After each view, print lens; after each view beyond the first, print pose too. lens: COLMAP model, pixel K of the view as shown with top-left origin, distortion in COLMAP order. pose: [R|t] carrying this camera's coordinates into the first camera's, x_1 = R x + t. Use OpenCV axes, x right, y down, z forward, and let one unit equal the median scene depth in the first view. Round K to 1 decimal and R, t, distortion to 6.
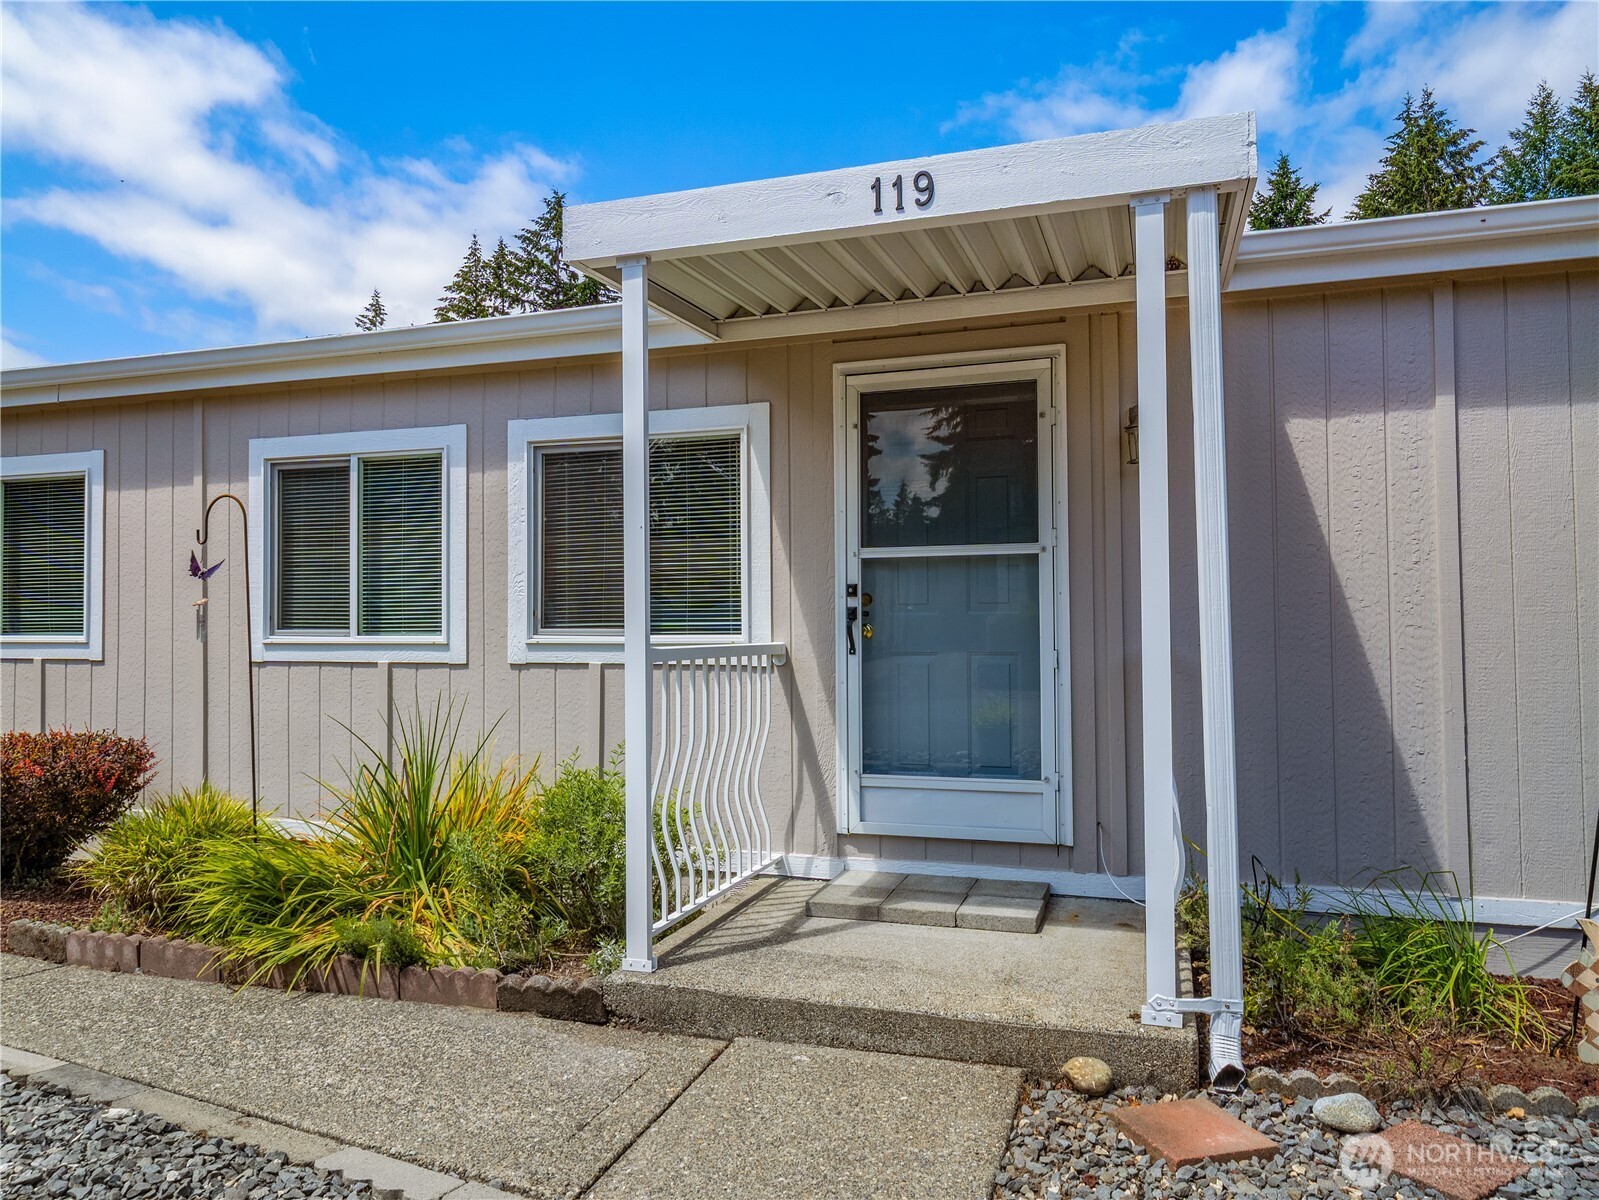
lens RADIAL K [[1125.0, 0, 799.5], [0, 1125.0, 600.0], [0, 0, 1]] dist [0.004482, 0.000644]
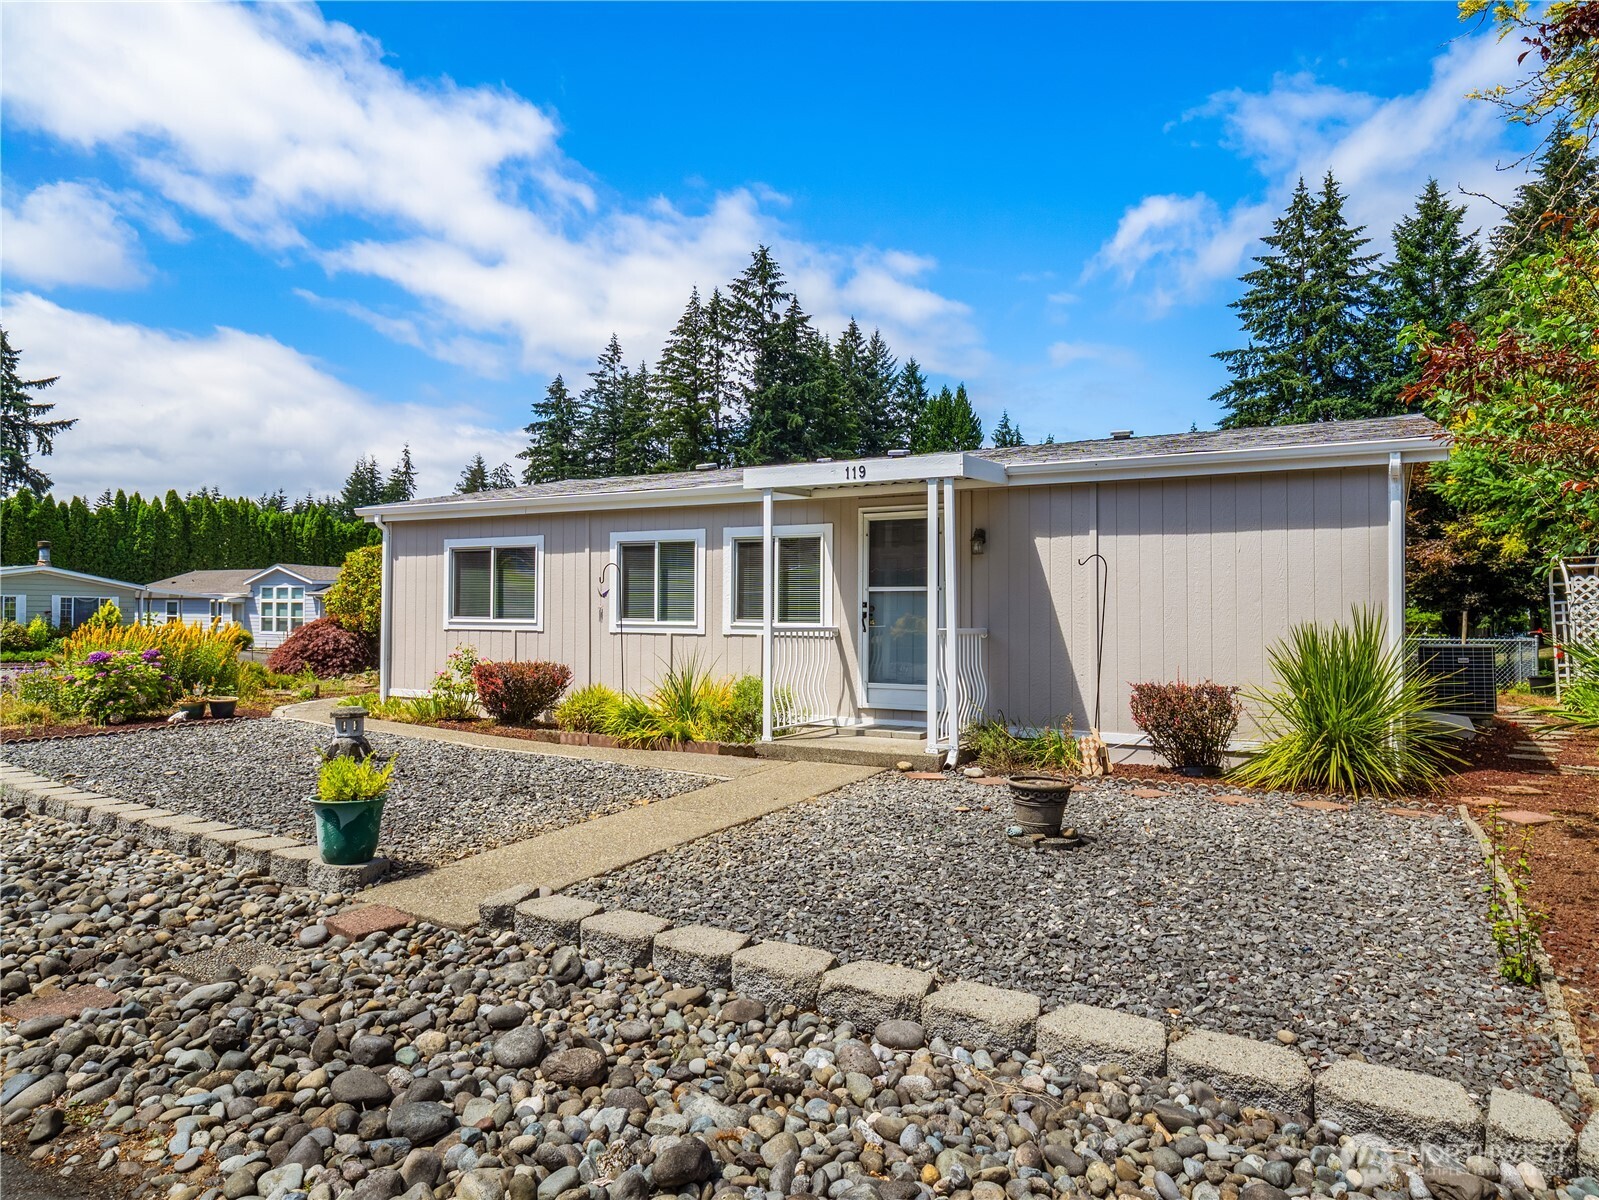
lens RADIAL K [[1026.6, 0, 799.5], [0, 1026.6, 600.0], [0, 0, 1]] dist [0.001320, 0.000445]
pose [[0.984631, 0.009517, -0.174389, 0.243556], [-0.008264, 0.999935, 0.007909, -0.029197], [0.174453, -0.006346, 0.984645, -0.968046]]
